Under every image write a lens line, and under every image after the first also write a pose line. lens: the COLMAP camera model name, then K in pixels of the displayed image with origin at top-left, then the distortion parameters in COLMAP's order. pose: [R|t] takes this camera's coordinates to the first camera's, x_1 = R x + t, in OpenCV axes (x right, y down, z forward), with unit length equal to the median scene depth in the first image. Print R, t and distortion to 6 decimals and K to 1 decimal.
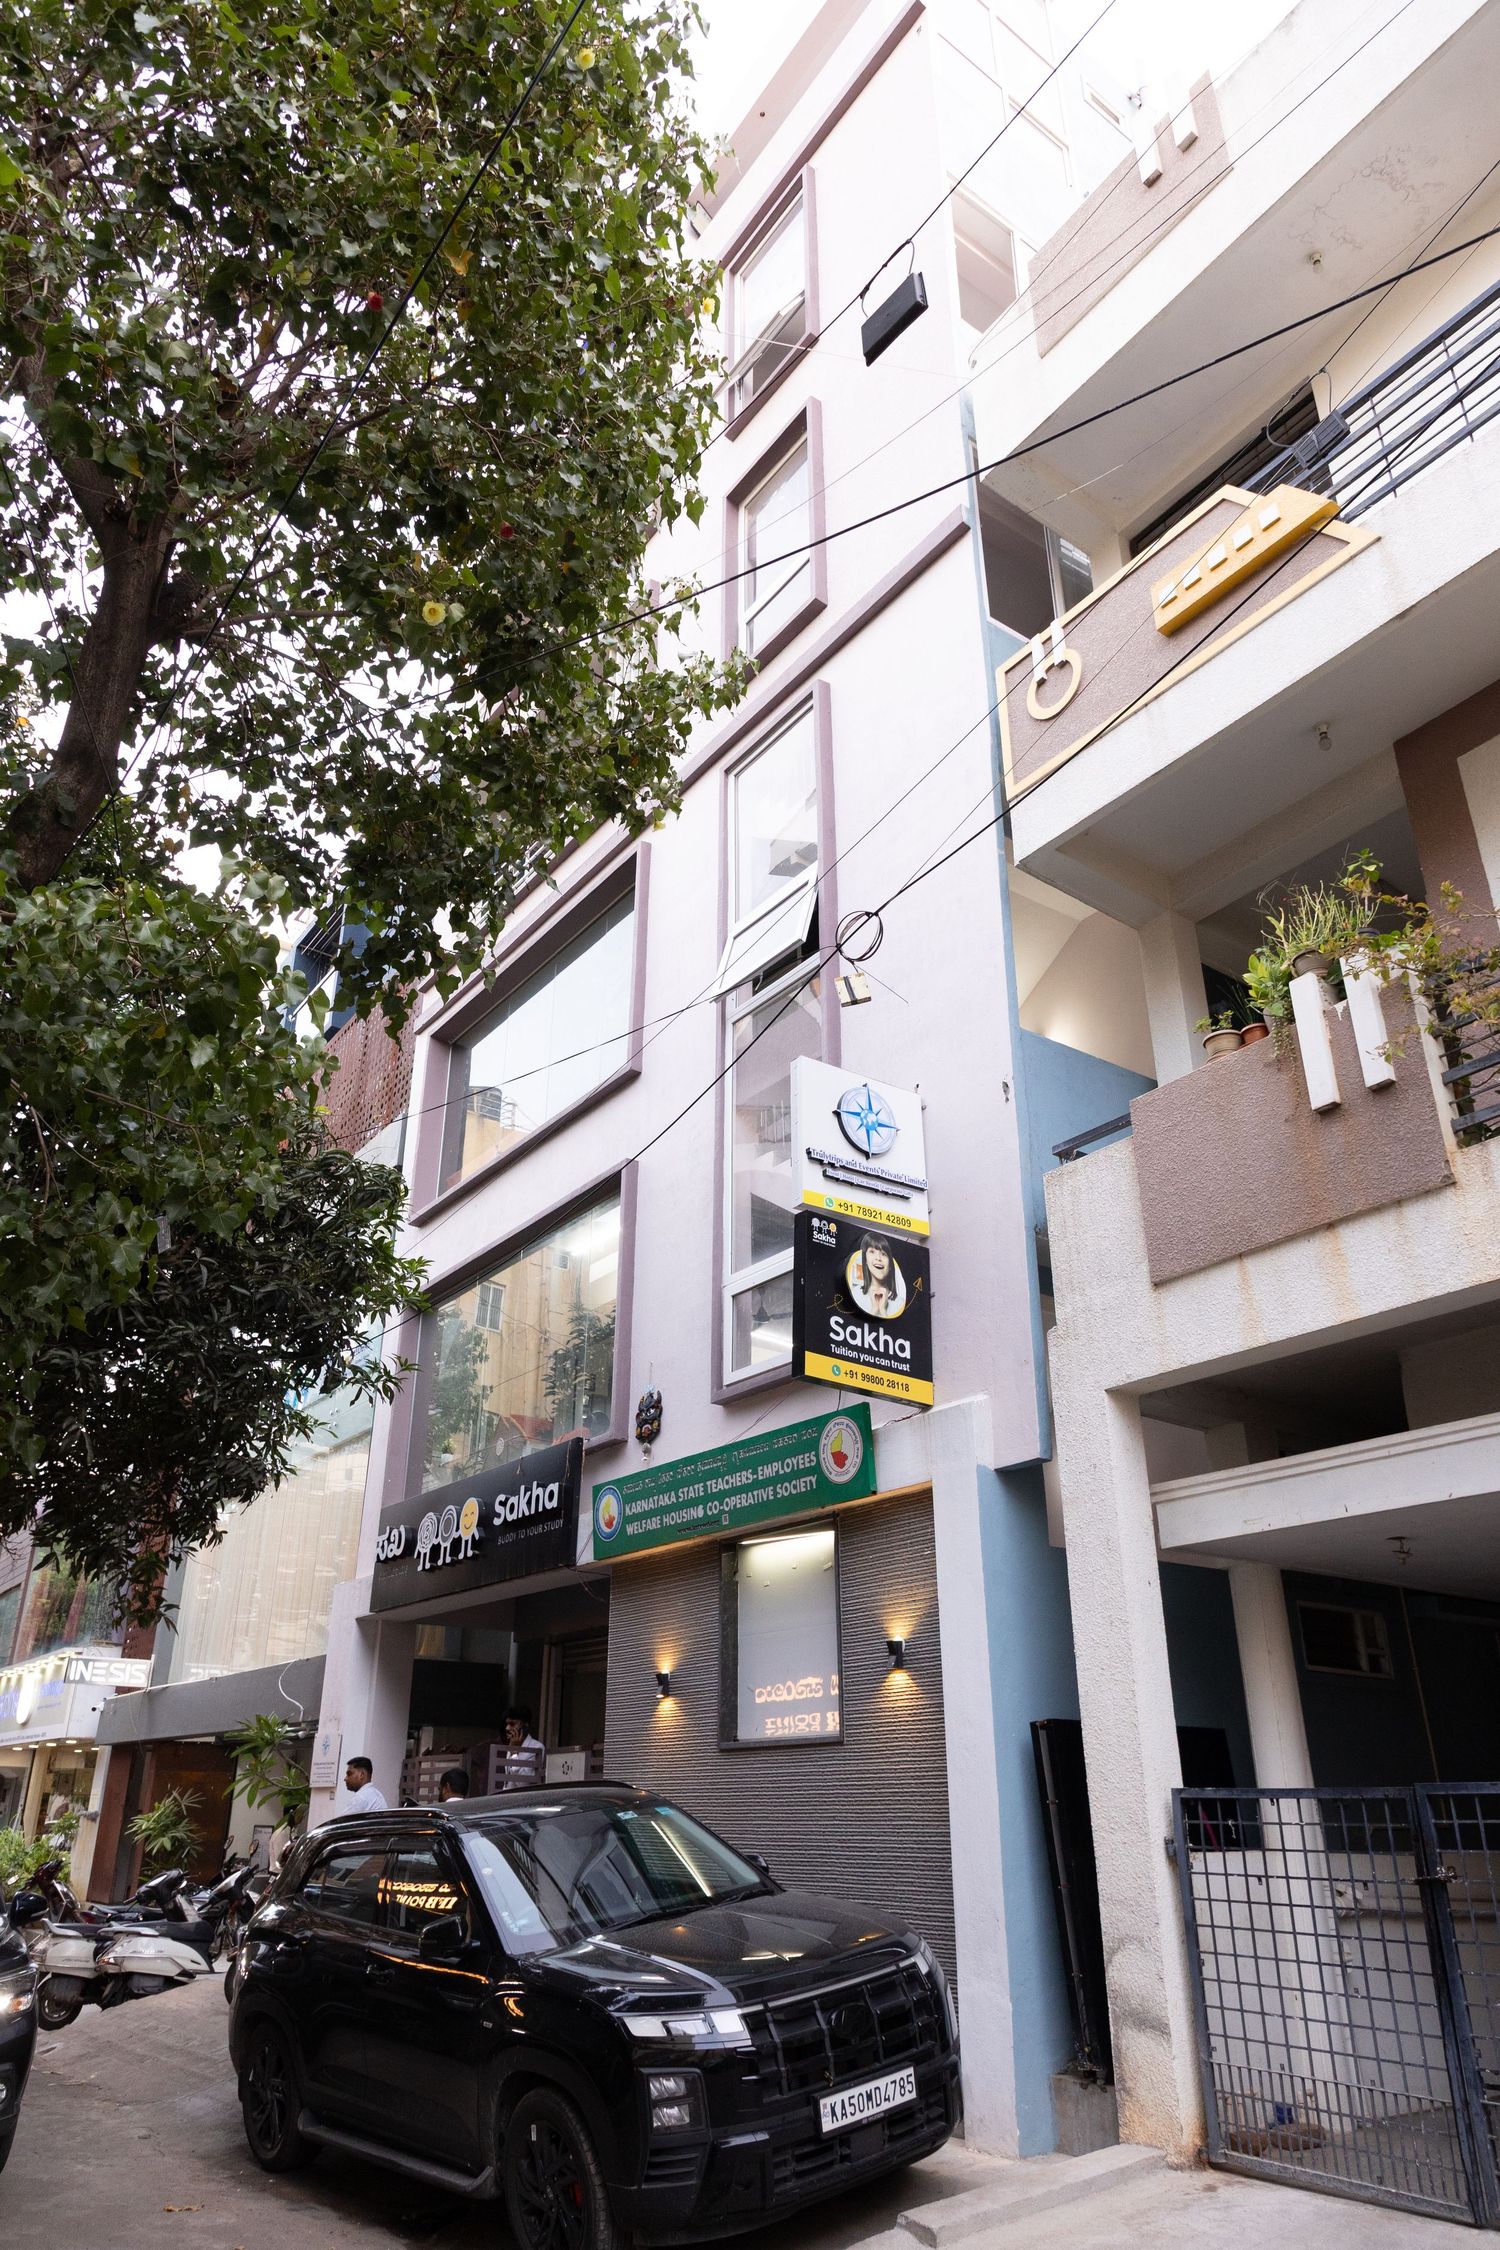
lens RADIAL K [[1493.3, 0, 750.4], [0, 1493.3, 1121.5], [0, 0, 1]] dist [-0.005262, -0.001462]
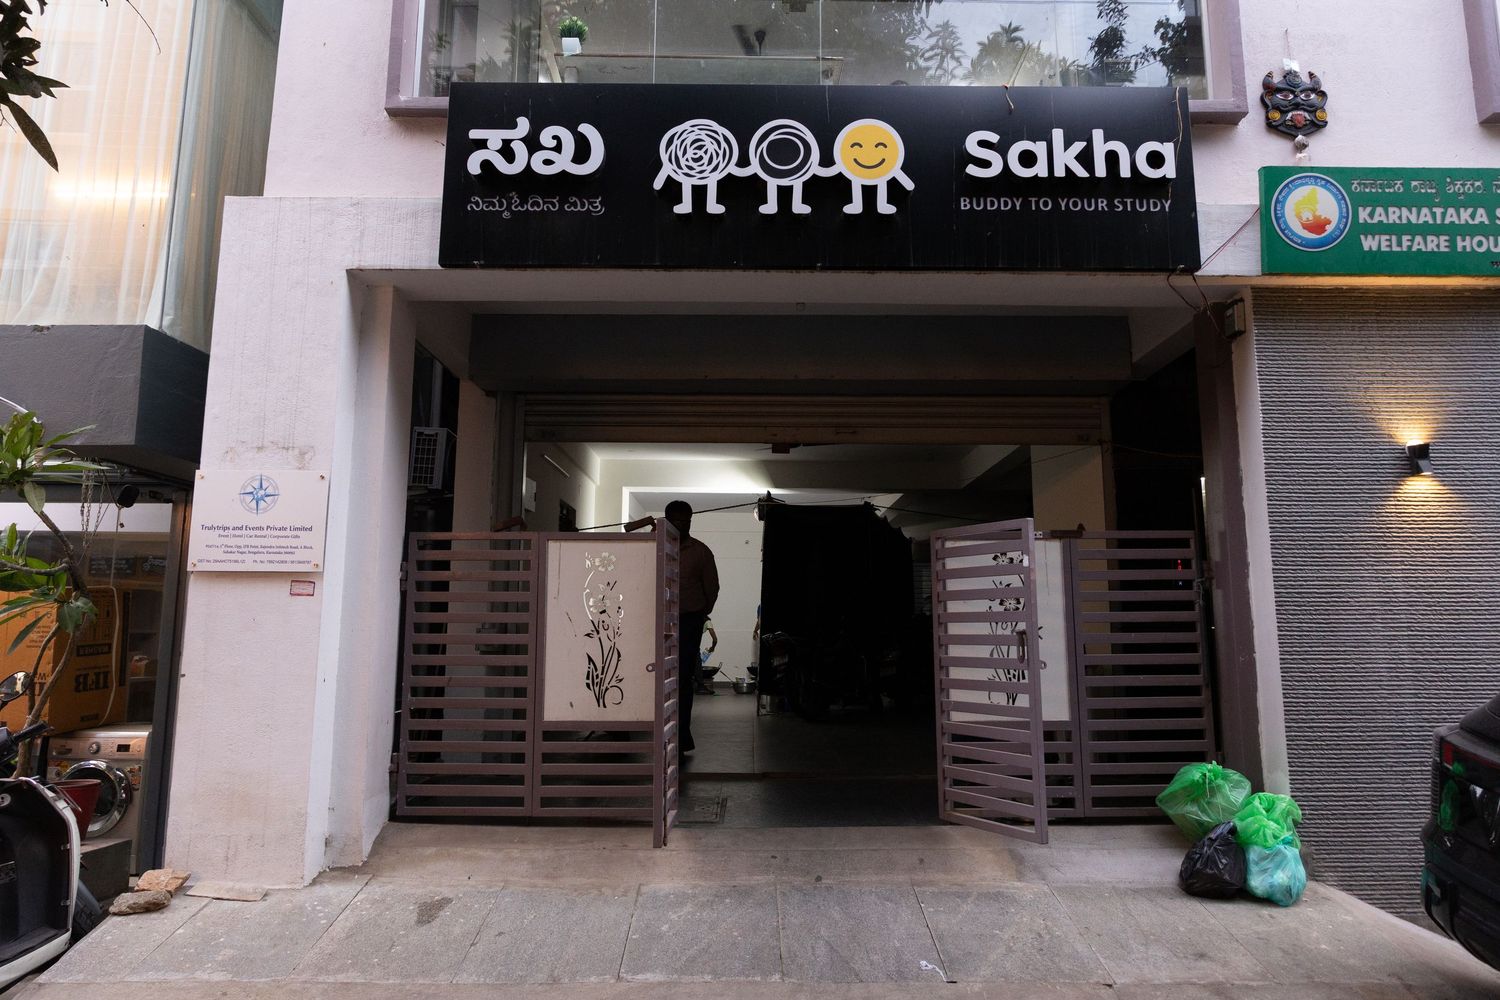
lens RADIAL K [[995.5, 0, 750.3], [0, 995.5, 499.2], [0, 0, 1]] dist [-0.005262, -0.001462]
pose [[0.582014, 0.119581, 0.804339, -0.576387], [-0.341998, 0.933393, 0.108700, 0.414121], [-0.737765, -0.338347, 0.584144, 0.867179]]
